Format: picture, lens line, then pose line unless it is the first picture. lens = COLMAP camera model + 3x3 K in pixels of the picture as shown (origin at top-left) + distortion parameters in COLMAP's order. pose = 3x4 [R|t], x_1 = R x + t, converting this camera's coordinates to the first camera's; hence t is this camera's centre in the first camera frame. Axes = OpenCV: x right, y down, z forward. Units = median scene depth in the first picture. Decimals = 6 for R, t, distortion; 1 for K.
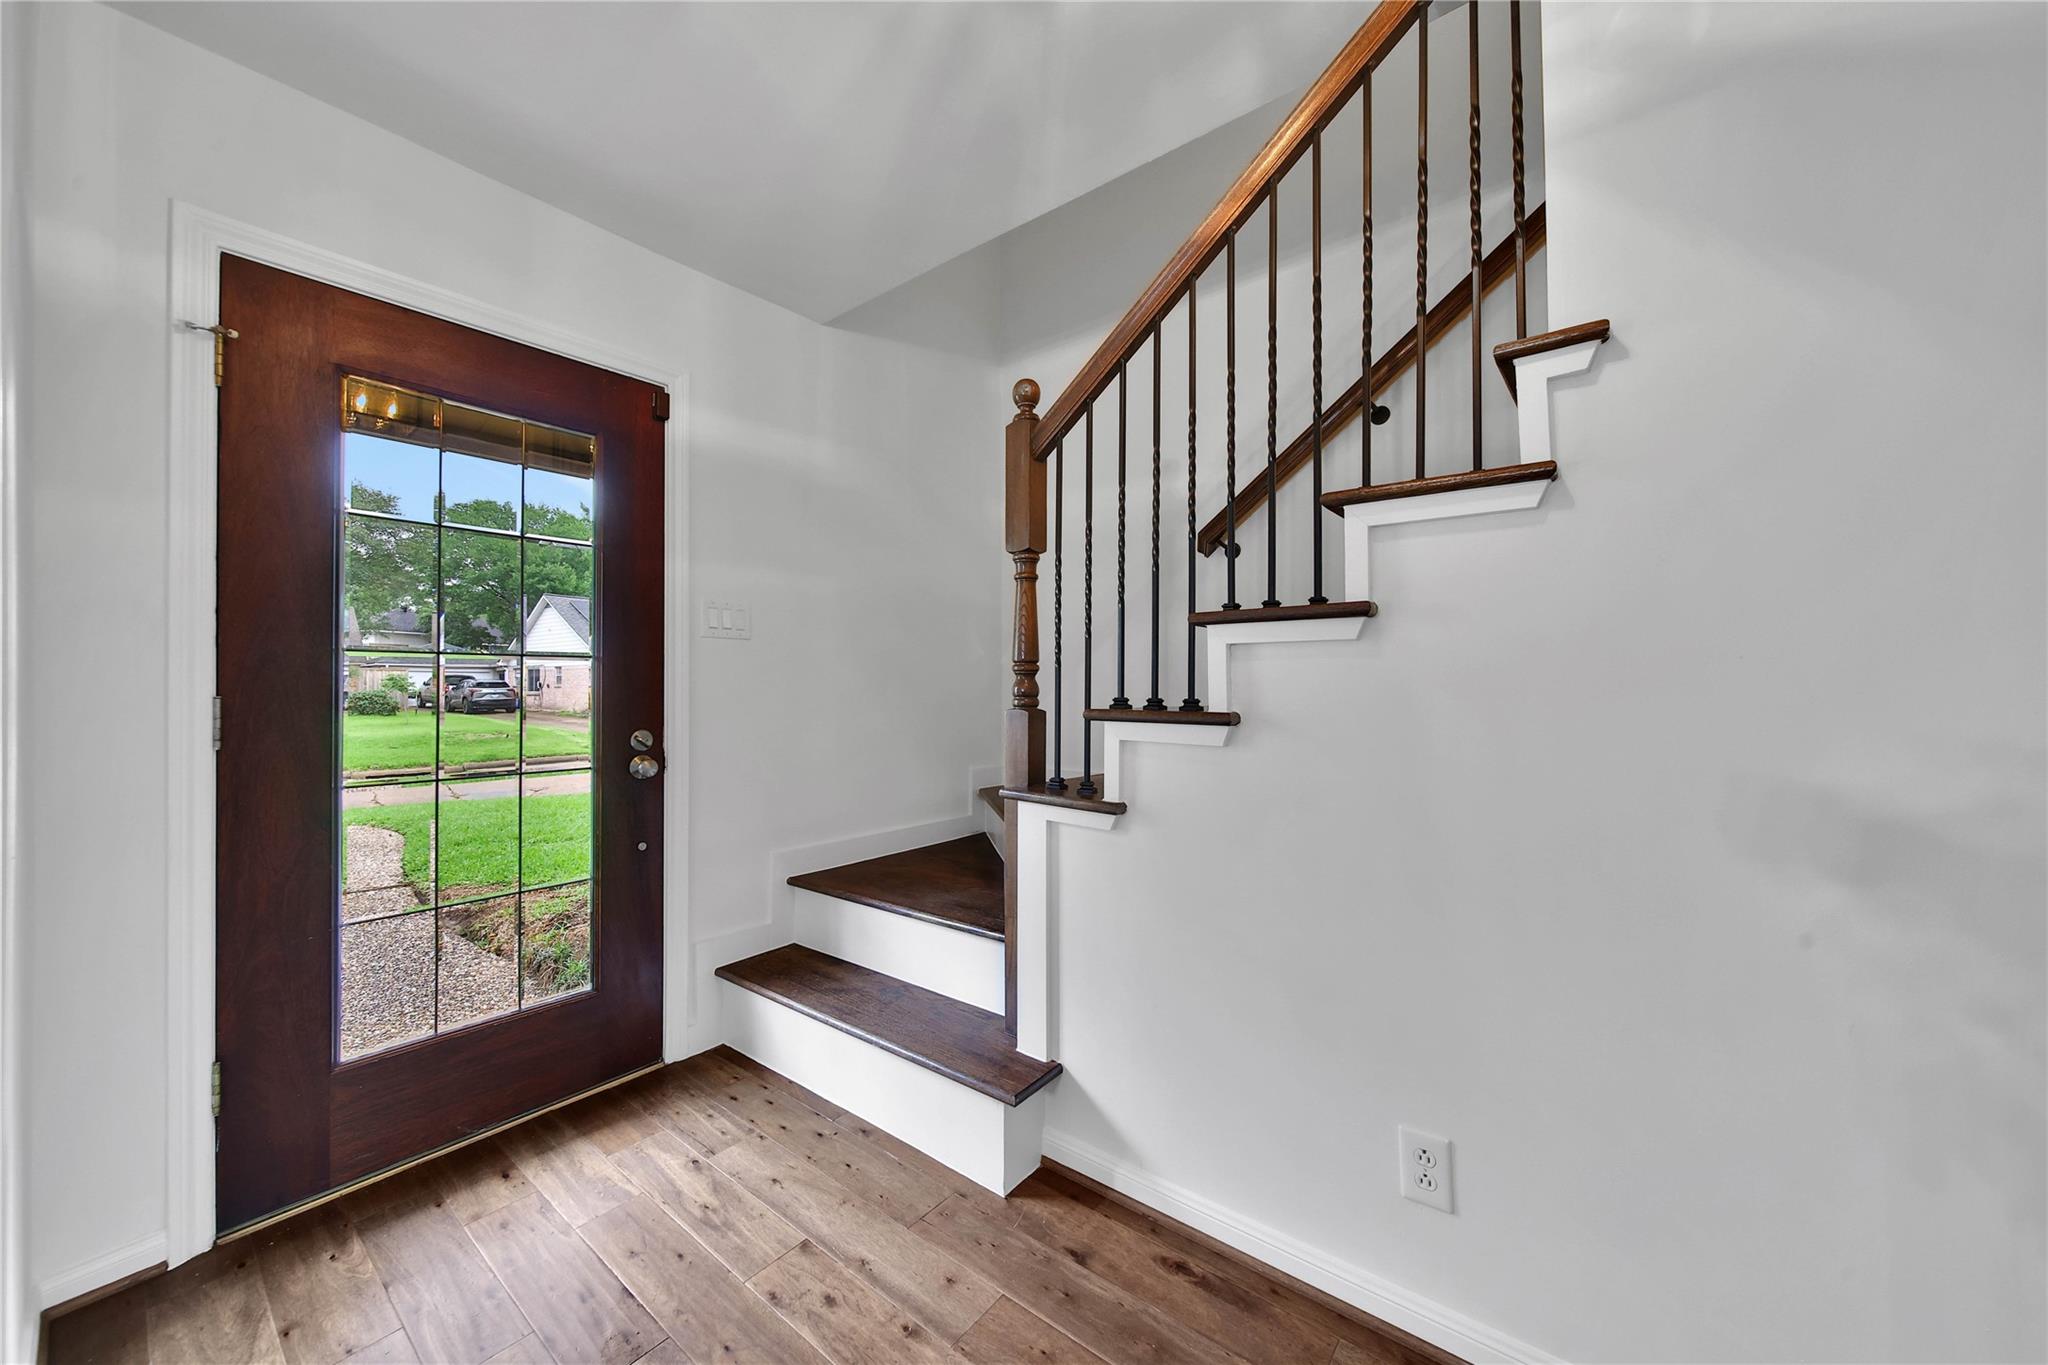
lens RADIAL K [[745.1, 0, 1034.4], [0, 745.1, 683.0], [0, 0, 1]] dist [0.001620, -0.001013]
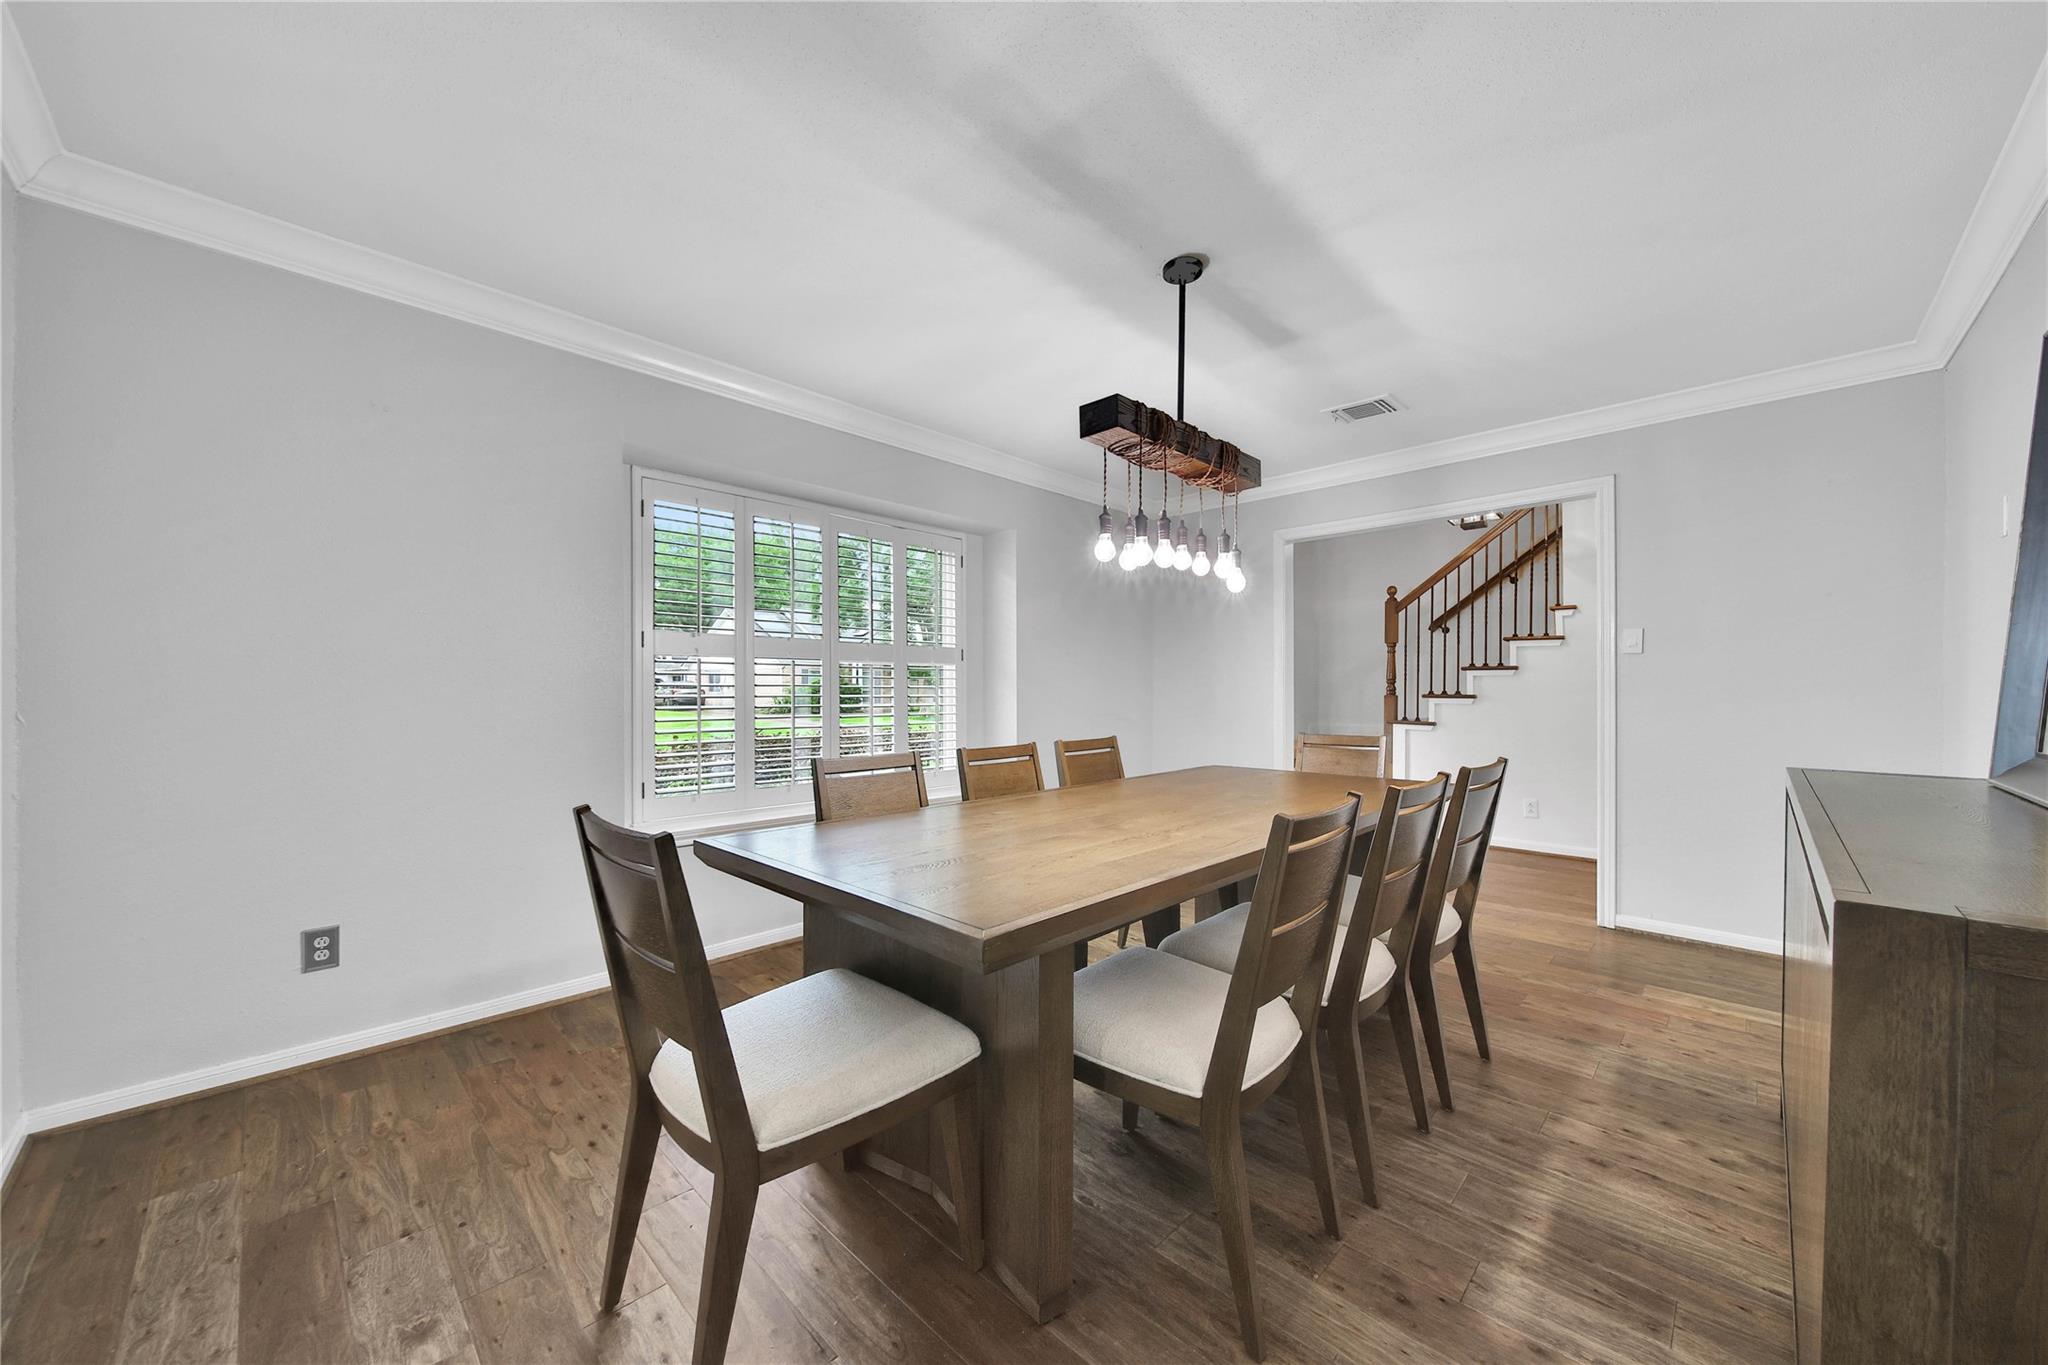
lens RADIAL K [[745.1, 0, 1024.3], [0, 745.1, 690.9], [0, 0, 1]] dist [0.001620, -0.001013]
pose [[0.993826, 0.012584, -0.110230, -1.382083], [-0.010447, 0.999747, 0.019941, -0.029075], [0.110453, -0.018666, 0.993706, -2.608536]]
